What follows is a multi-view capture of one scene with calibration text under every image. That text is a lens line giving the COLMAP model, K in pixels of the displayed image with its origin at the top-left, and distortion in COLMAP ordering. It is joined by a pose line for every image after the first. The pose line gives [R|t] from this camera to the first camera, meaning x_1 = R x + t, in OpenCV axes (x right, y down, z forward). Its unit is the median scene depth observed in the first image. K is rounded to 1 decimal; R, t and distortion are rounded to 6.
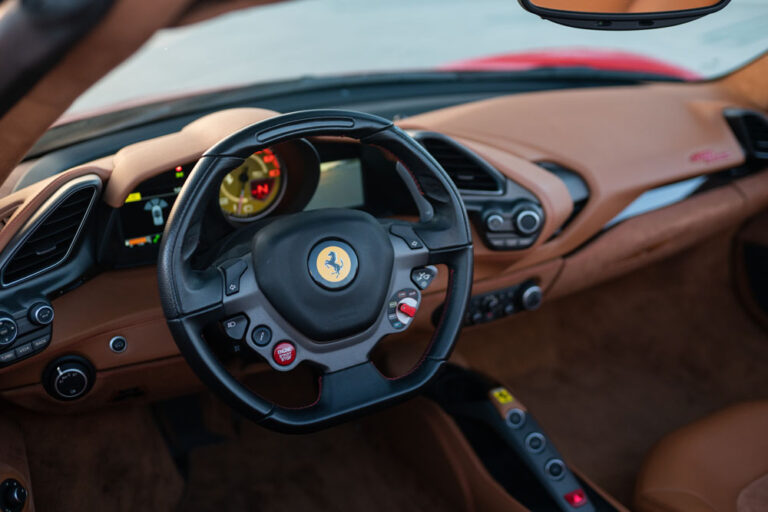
lens RADIAL K [[749.0, 0, 387.5], [0, 749.0, 259.3], [0, 0, 1]] dist [-0.031344, 0.000000]
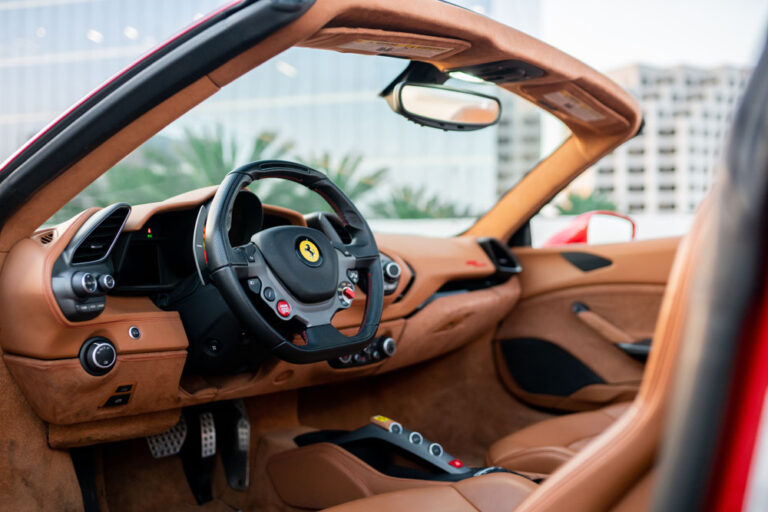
lens RADIAL K [[749.0, 0, 384.0], [0, 749.0, 254.1], [0, 0, 1]] dist [-0.031344, 0.000000]
pose [[0.917399, 0.001478, 0.397966, -0.496487], [0.157338, 0.917176, -0.366105, 0.546124], [-0.365546, 0.398480, 0.841184, -0.296259]]
